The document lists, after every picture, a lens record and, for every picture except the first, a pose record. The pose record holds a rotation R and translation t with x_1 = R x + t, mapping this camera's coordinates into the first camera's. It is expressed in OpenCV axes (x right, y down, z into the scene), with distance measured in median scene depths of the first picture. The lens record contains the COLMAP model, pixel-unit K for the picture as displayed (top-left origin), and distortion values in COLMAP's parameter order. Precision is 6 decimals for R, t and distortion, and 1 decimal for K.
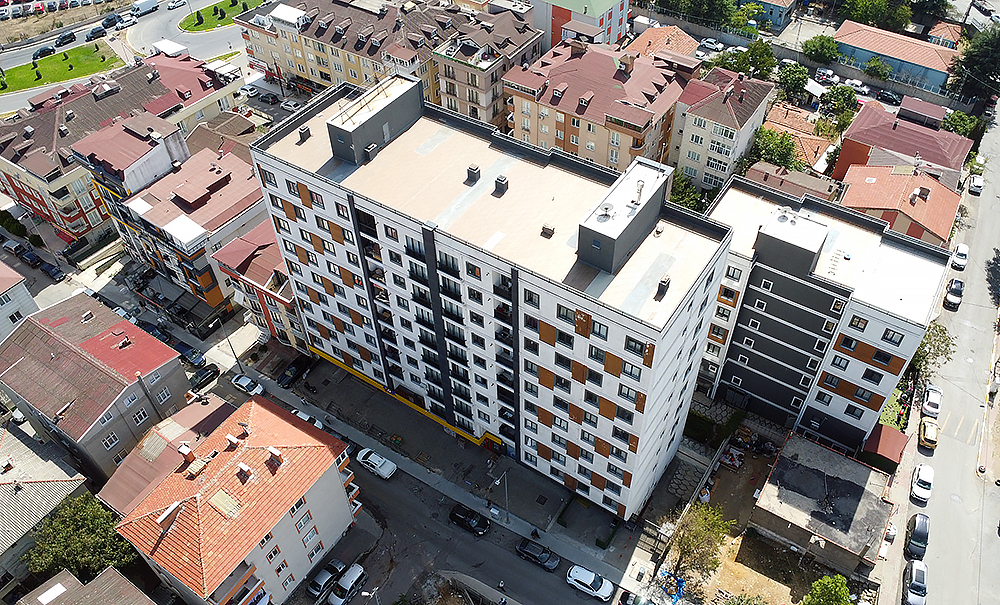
lens RADIAL K [[781.3, 0, 486.6], [0, 781.3, 302.4], [0, 0, 1]] dist [-0.034197, -0.006223]
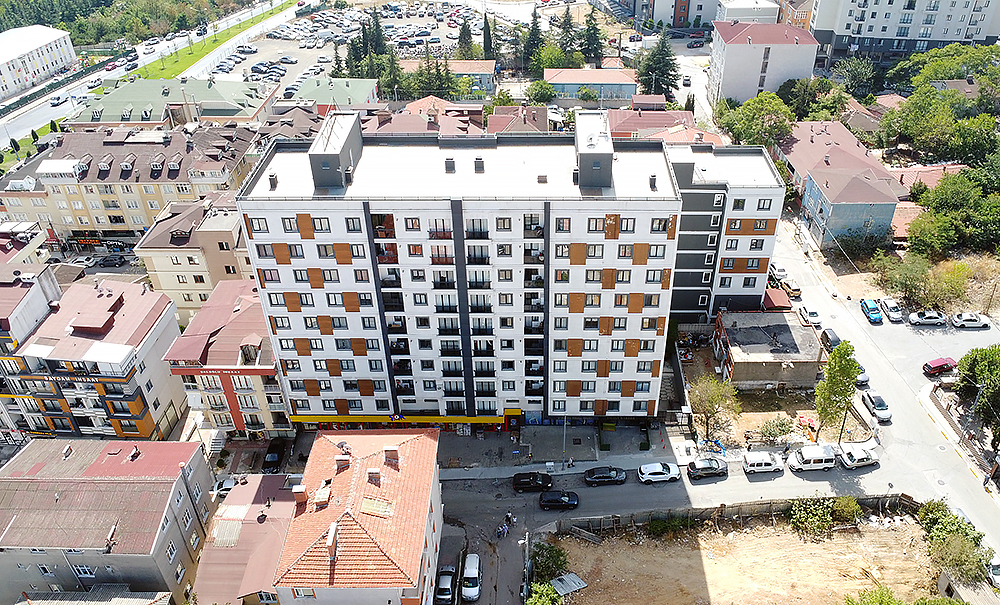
lens RADIAL K [[801.5, 0, 499.6], [0, 801.5, 315.5], [0, 0, 1]] dist [-0.045555, -0.000738]
pose [[0.845080, -0.305947, 0.438448, -0.488659], [0.383335, 0.918395, -0.098002, 0.166001], [-0.372685, 0.250892, 0.893398, -0.021806]]
